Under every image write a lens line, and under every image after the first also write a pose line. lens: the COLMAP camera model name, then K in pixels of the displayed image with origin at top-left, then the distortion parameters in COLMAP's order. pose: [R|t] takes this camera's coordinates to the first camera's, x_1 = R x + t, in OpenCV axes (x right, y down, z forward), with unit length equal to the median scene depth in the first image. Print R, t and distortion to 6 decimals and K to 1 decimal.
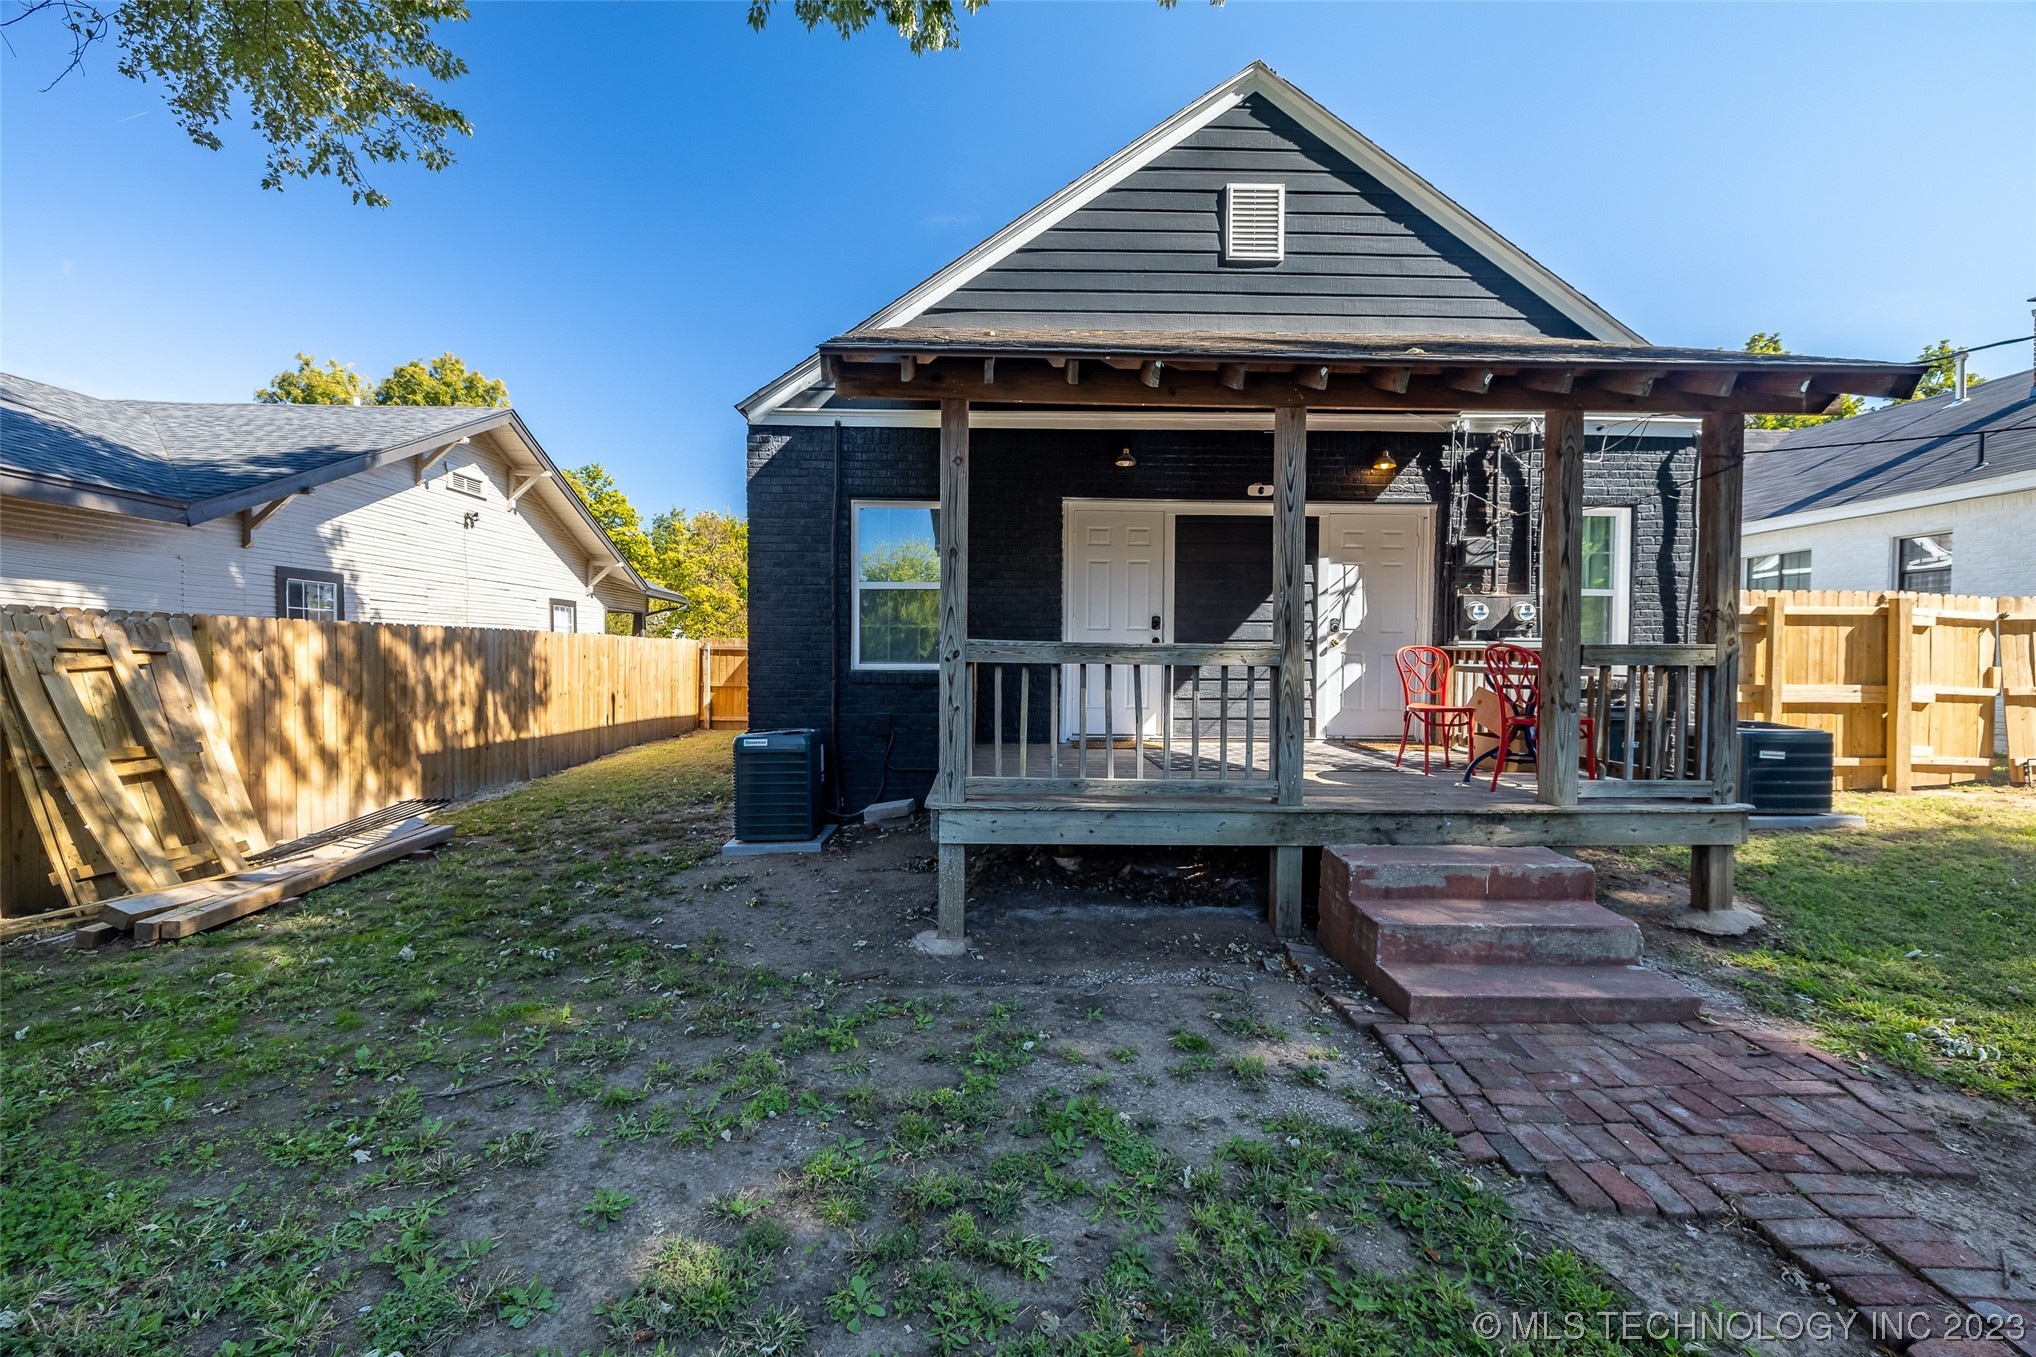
lens RADIAL K [[863.2, 0, 1025.4], [0, 863.2, 674.7], [0, 0, 1]] dist [0.004018, -0.003441]
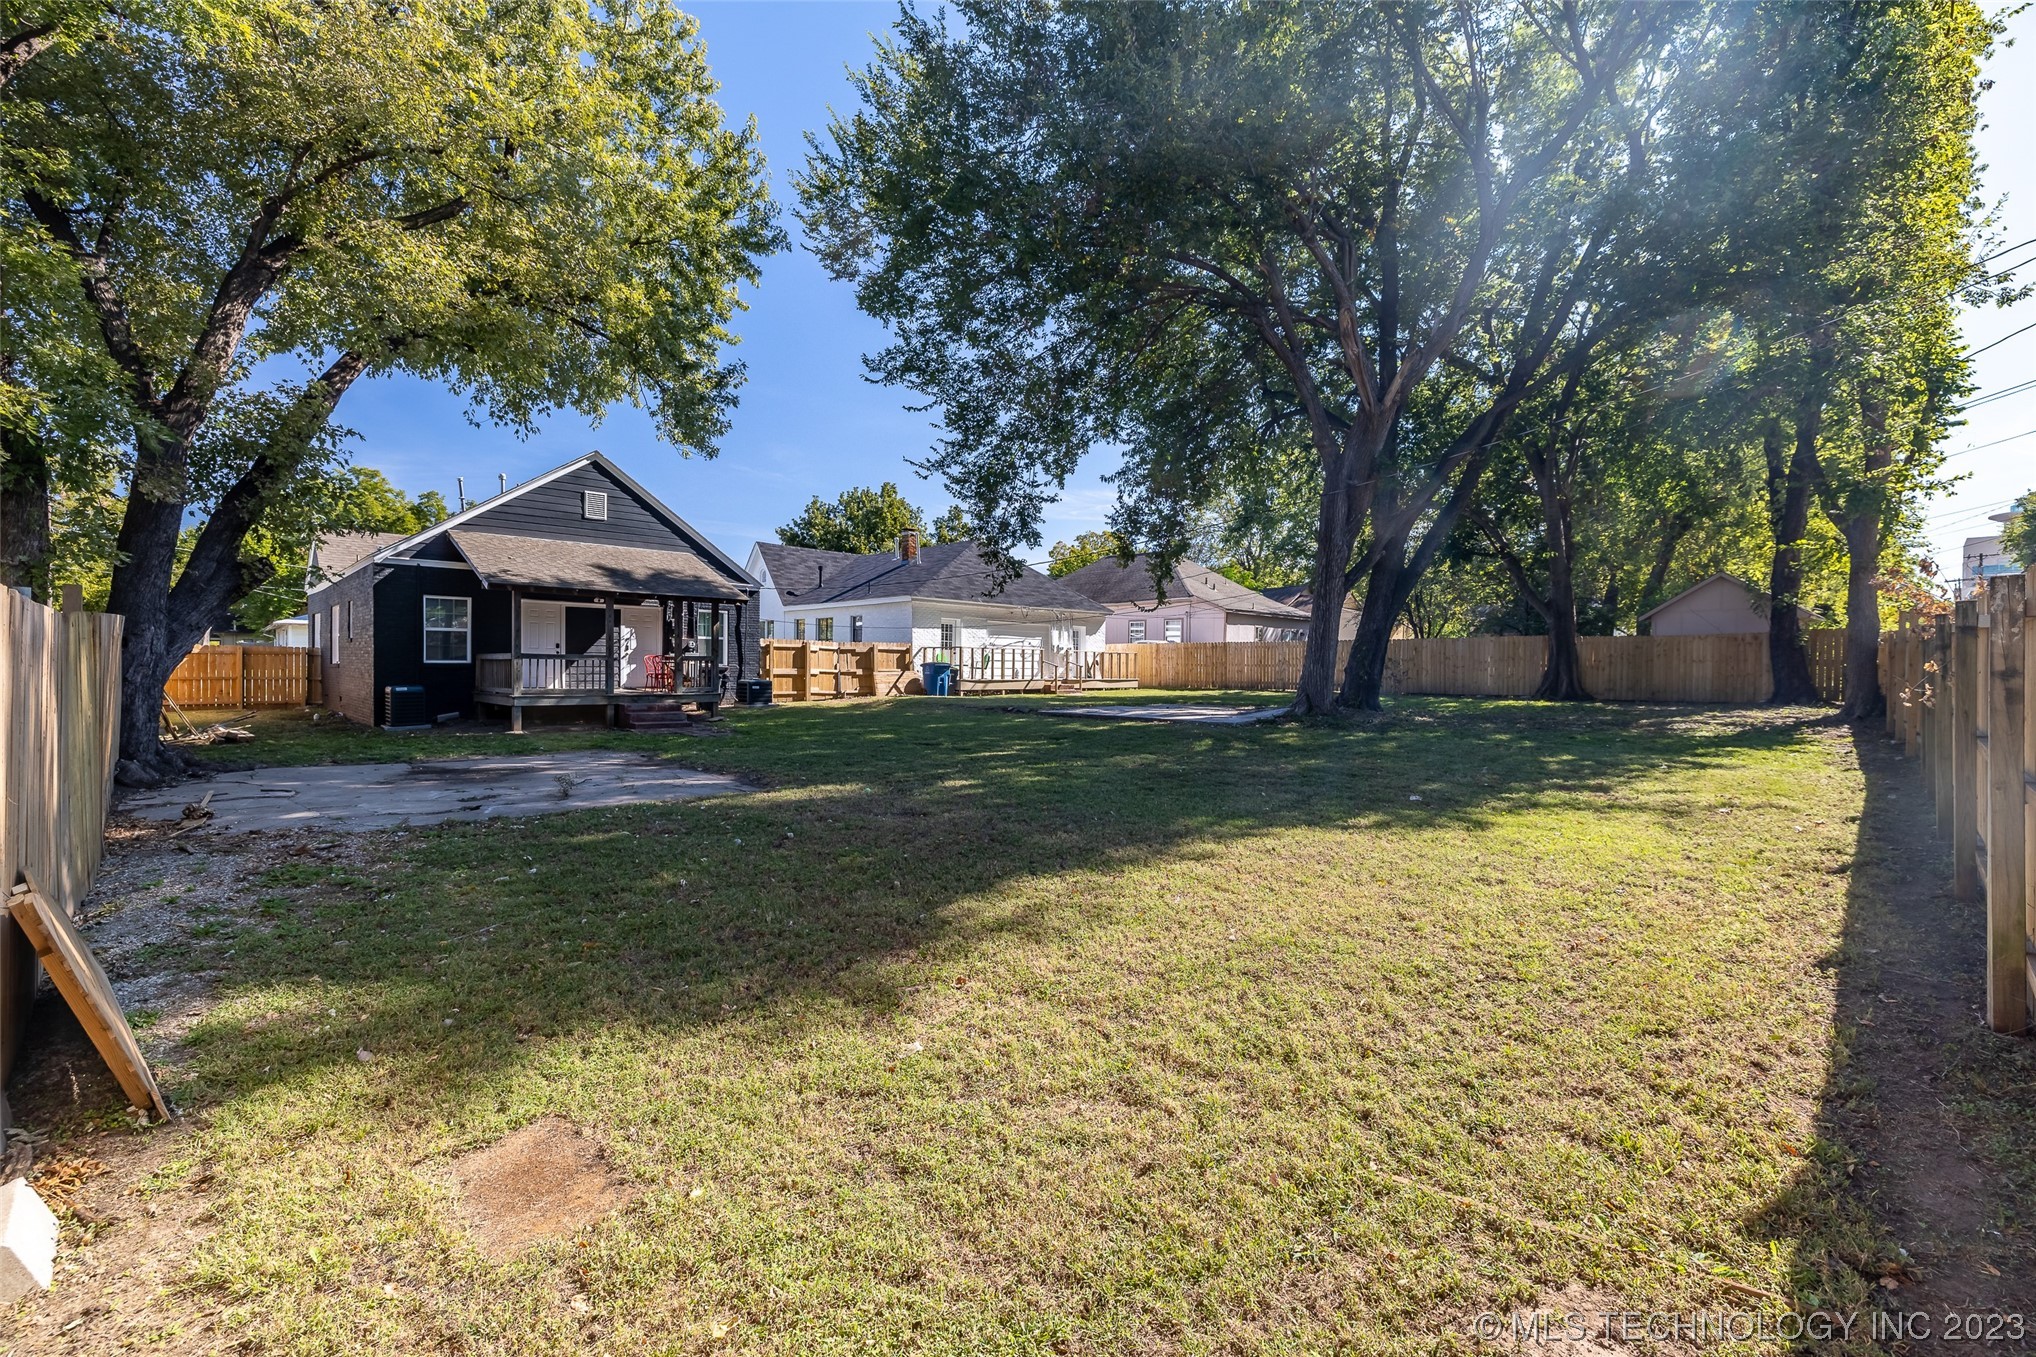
lens RADIAL K [[863.2, 0, 1021.6], [0, 863.2, 666.6], [0, 0, 1]] dist [0.004018, -0.003441]
pose [[0.730602, -0.000570, 0.682804, -0.648412], [0.014253, 0.999794, -0.014416, 0.064791], [-0.682655, 0.020265, 0.730460, -2.017753]]
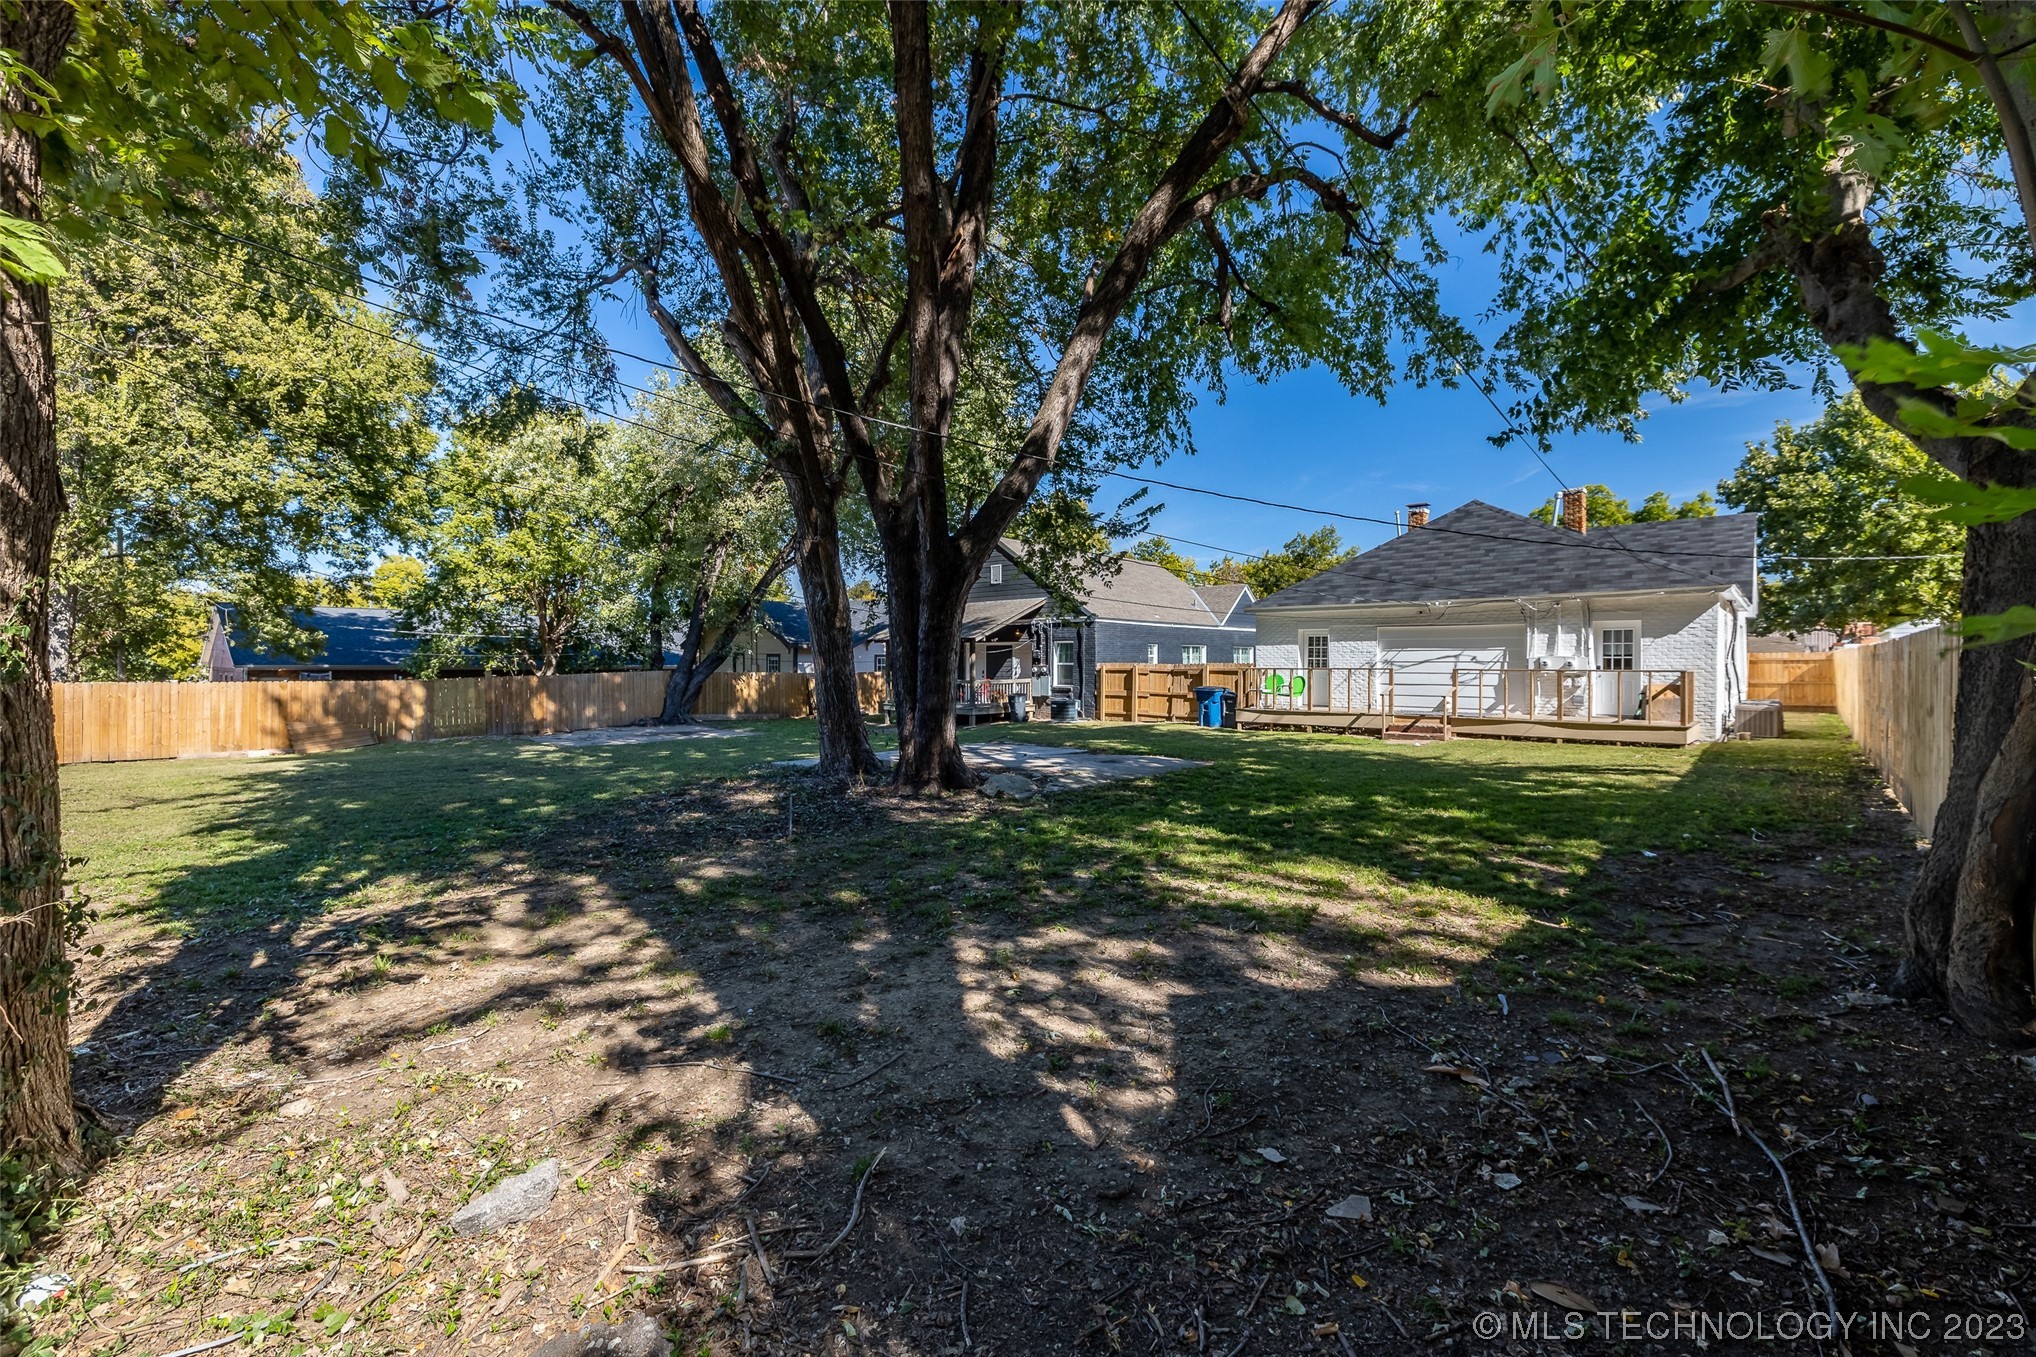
lens RADIAL K [[863.2, 0, 1018.4], [0, 863.2, 672.8], [0, 0, 1]] dist [0.004018, -0.003441]
pose [[0.657600, 0.003395, -0.753360, 3.479883], [-0.018494, 0.999761, -0.011638, -0.011345], [0.753140, 0.021585, 0.657506, -1.710659]]
